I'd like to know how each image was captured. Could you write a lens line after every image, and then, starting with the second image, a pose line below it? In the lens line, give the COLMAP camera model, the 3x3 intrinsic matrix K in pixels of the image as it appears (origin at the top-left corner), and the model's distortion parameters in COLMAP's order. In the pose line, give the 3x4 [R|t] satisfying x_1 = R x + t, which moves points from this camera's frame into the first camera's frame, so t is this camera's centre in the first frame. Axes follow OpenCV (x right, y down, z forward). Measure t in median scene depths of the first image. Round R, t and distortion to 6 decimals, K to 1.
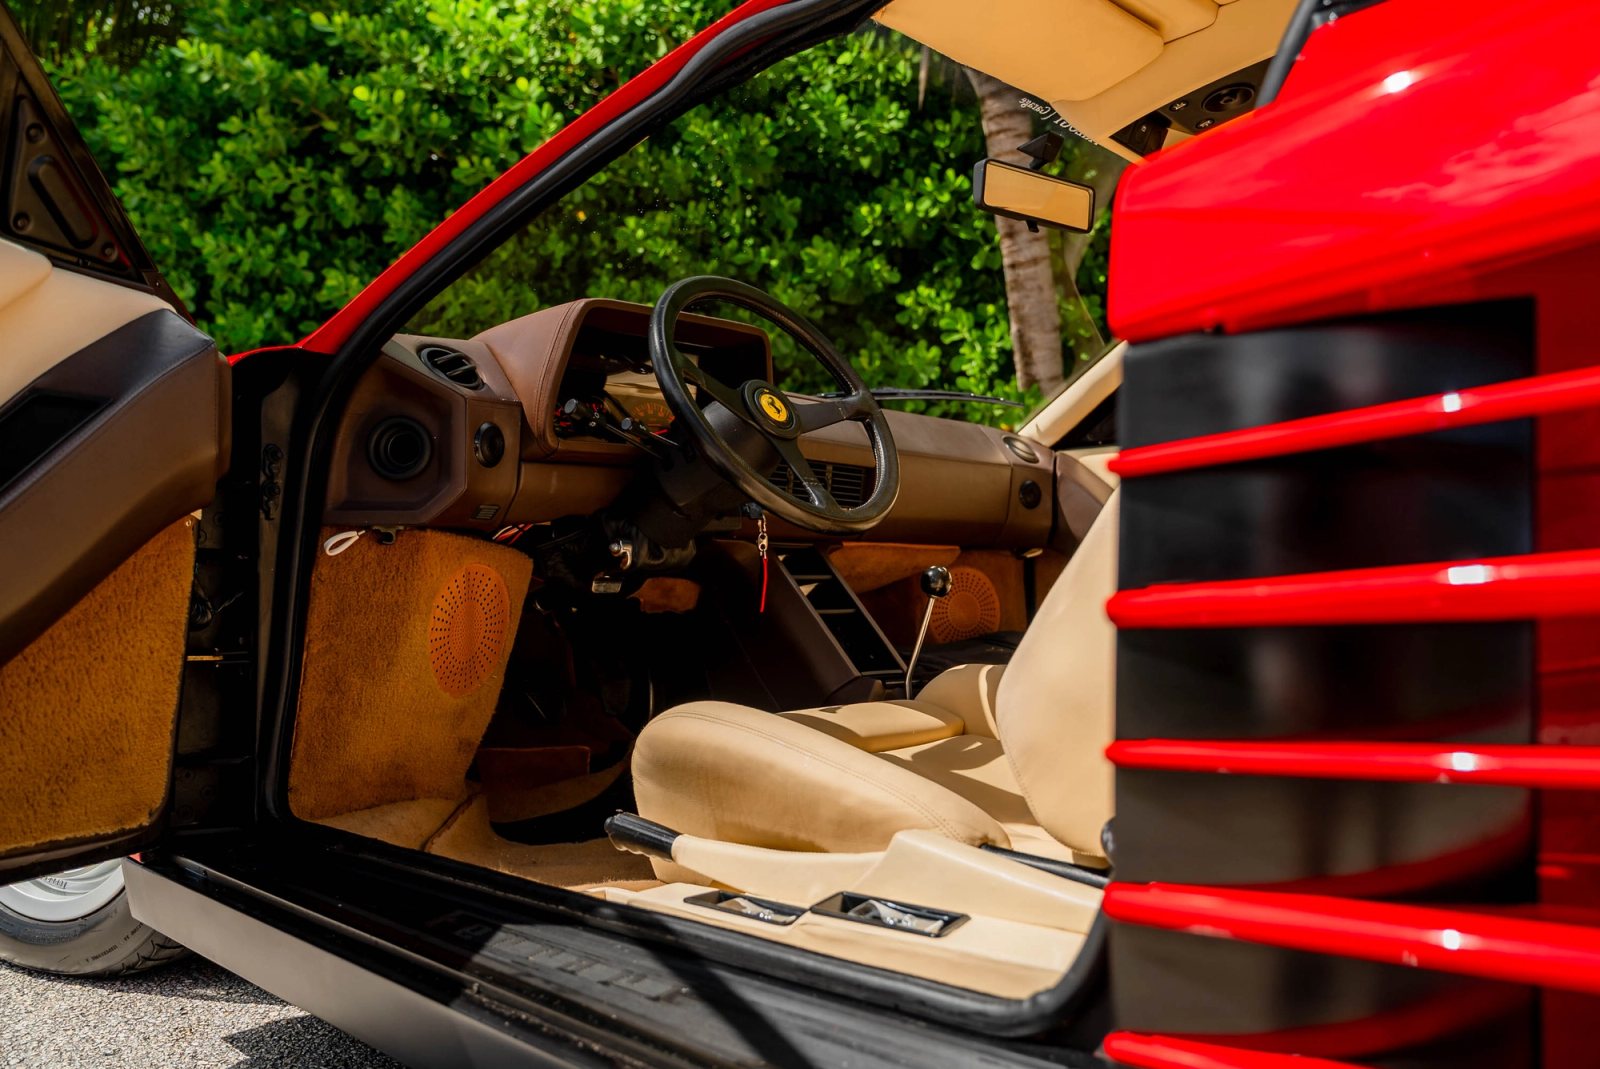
lens RADIAL K [[1224.7, 0, 804.2], [0, 1224.7, 543.7], [0, 0, 1]] dist [0.014706, -0.027901]
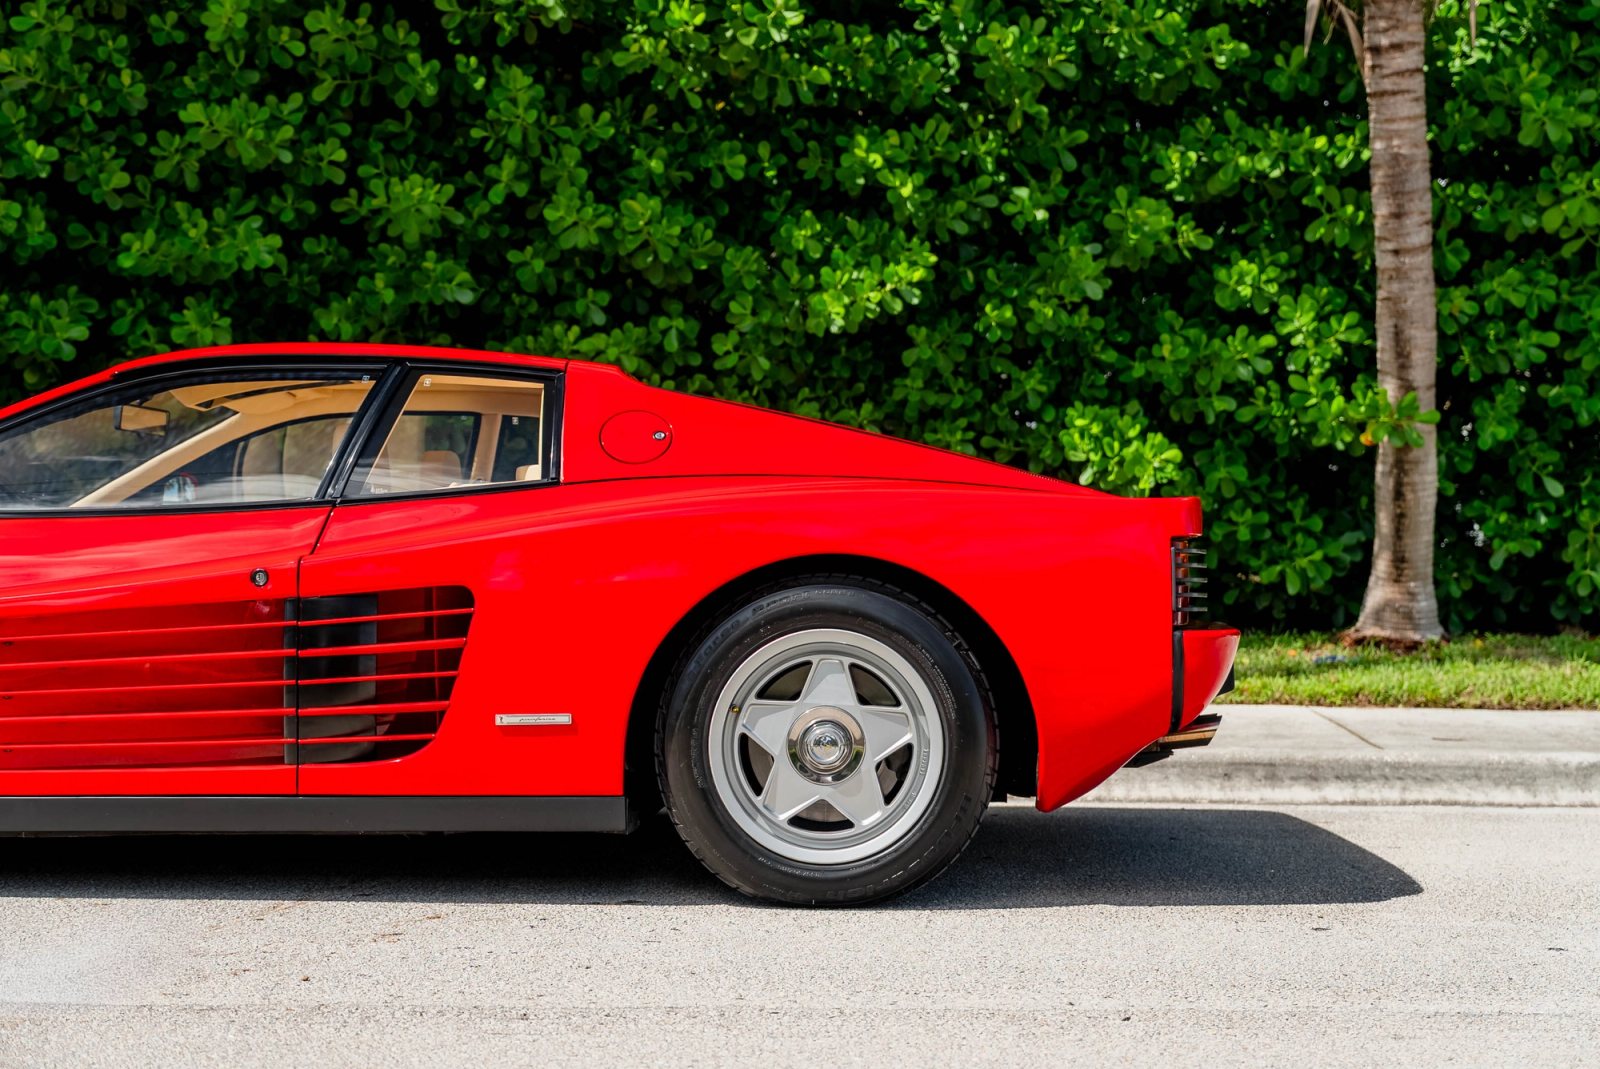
lens RADIAL K [[2304.2, 0, 823.0], [0, 2304.2, 551.7], [0, 0, 1]] dist [0.044711, 0.000000]
pose [[0.944037, 0.012394, 0.329605, -0.603302], [-0.011103, 0.999922, -0.005799, -0.007470], [-0.329652, 0.001815, 0.944101, -0.301549]]
